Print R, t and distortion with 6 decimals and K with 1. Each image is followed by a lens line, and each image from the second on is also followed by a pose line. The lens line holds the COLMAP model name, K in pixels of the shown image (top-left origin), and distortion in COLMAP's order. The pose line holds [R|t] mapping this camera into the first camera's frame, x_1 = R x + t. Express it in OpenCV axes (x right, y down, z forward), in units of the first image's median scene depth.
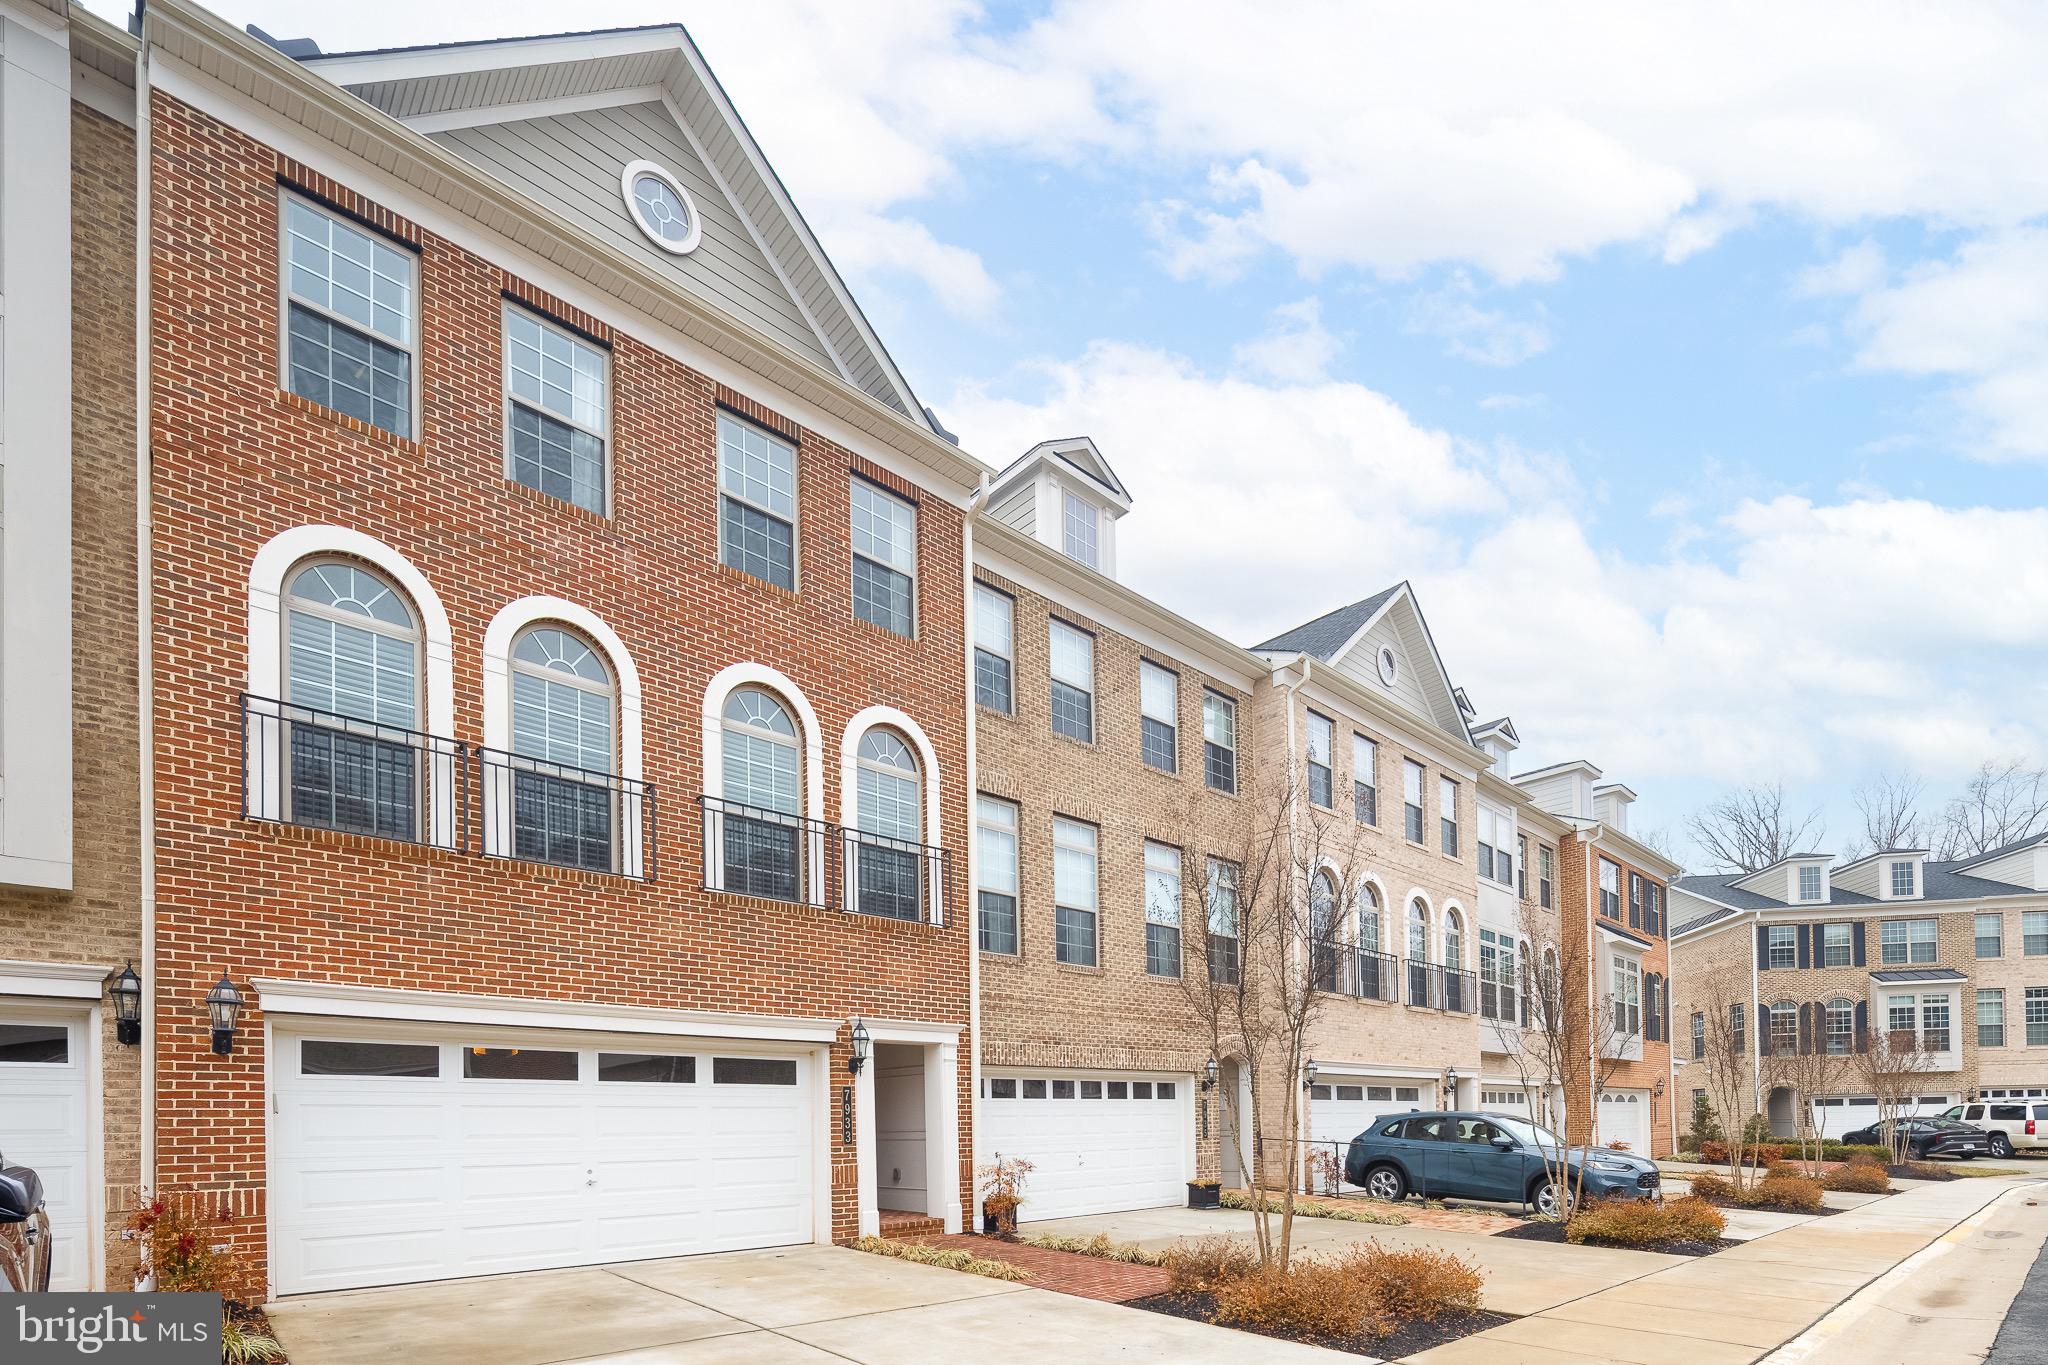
lens RADIAL K [[1046.1, 0, 1024.0], [0, 1046.1, 682.5], [0, 0, 1]] dist [-0.000211, -0.000427]
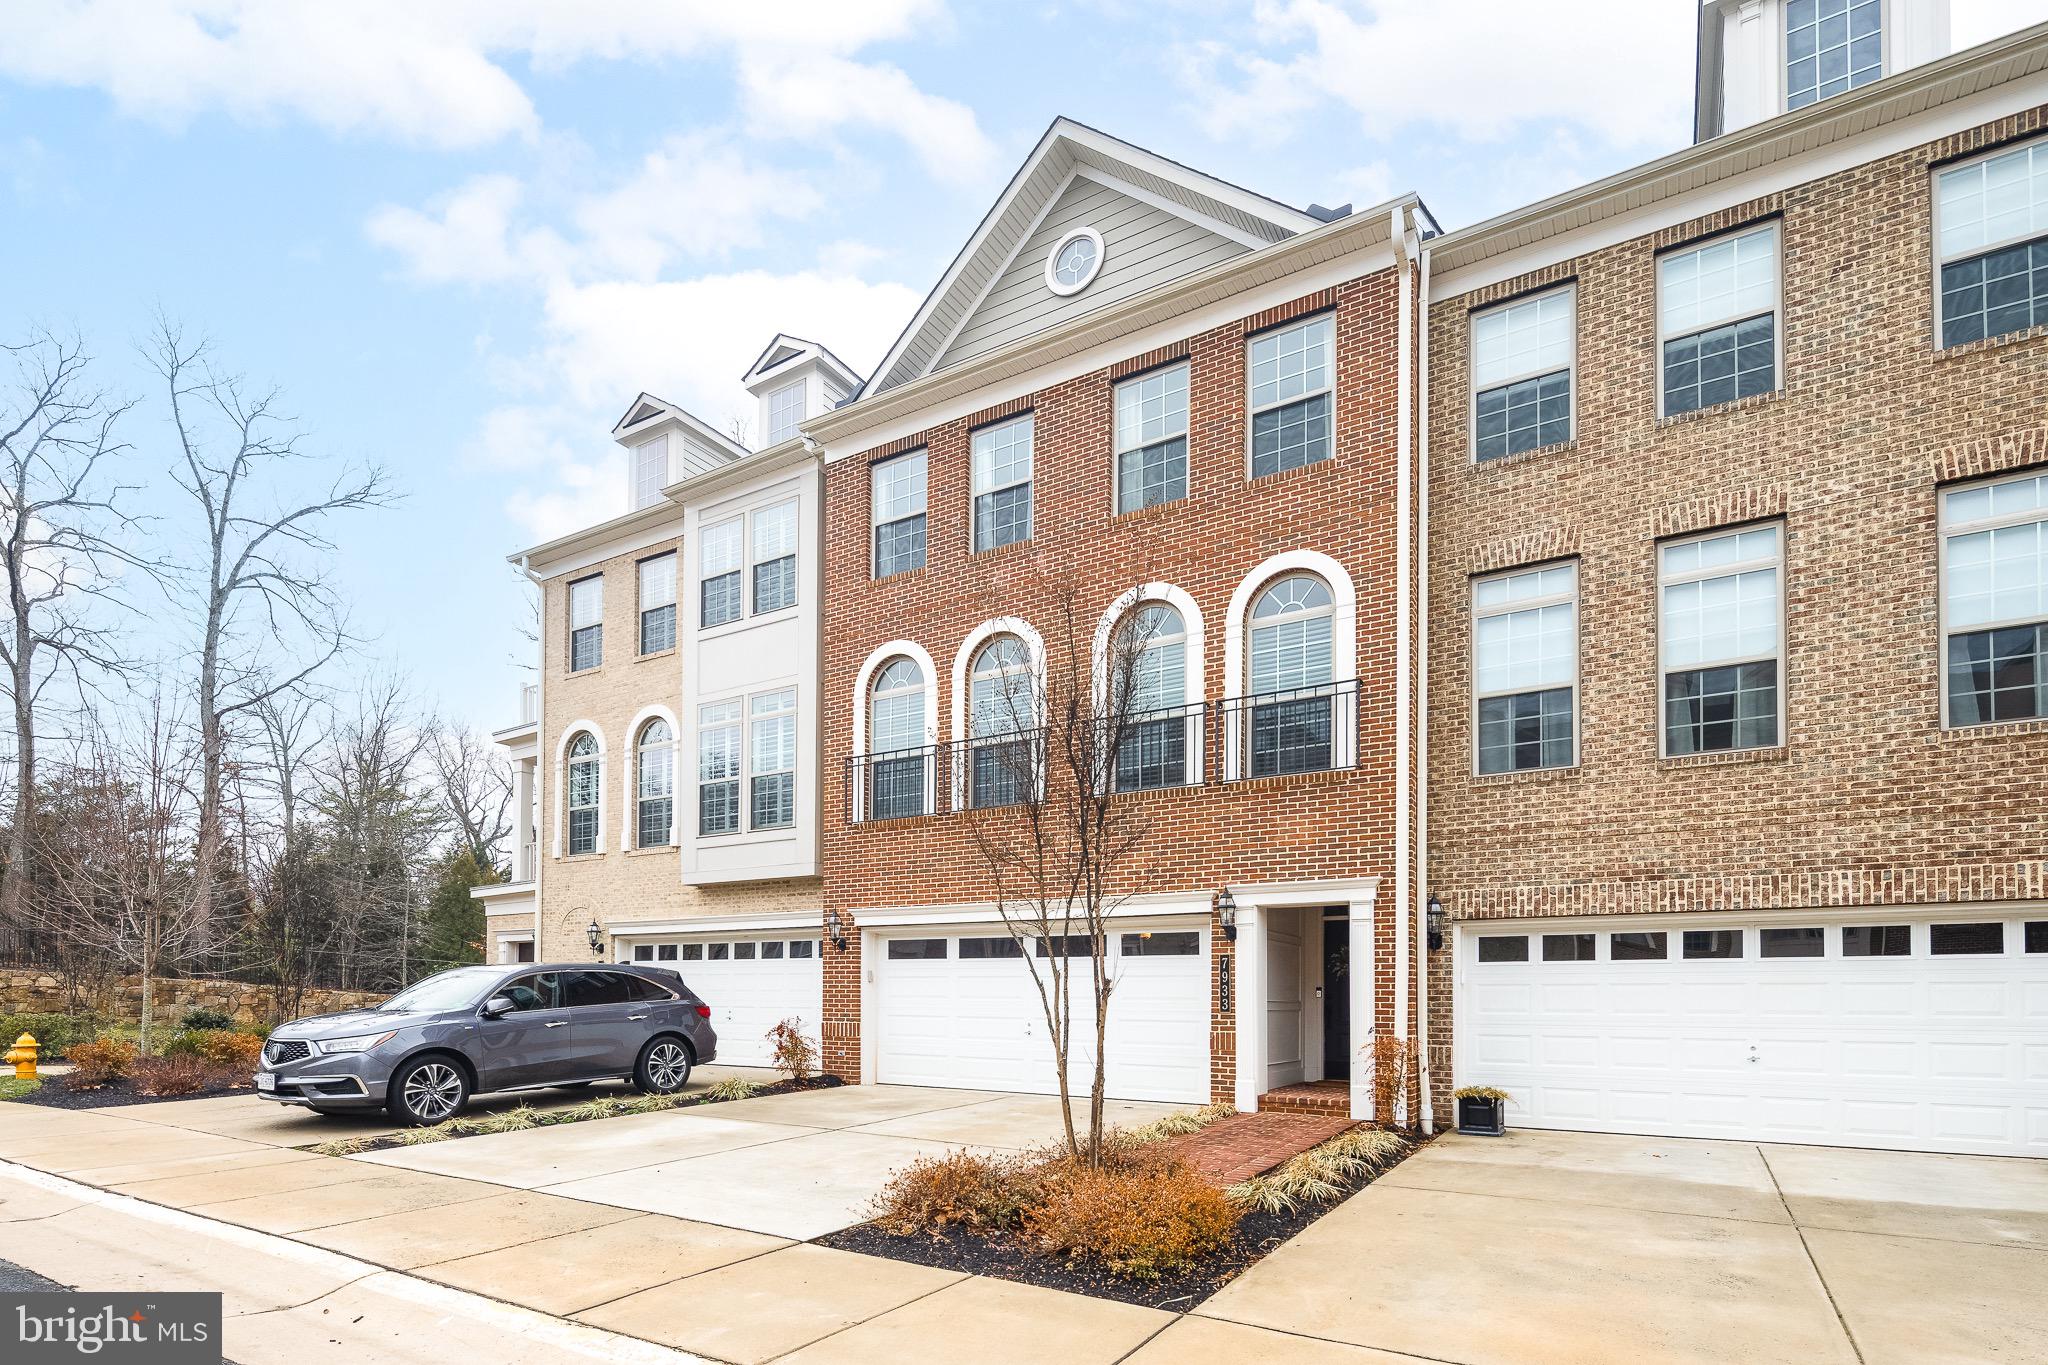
lens RADIAL K [[907.7, 0, 1024.0], [0, 907.7, 682.5], [0, 0, 1]] dist [-0.000622, -0.000135]
pose [[0.234030, -0.303677, -0.923585, 0.596072], [0.371530, 0.905802, -0.203687, 0.234371], [0.898441, -0.295471, 0.324810, 0.570324]]
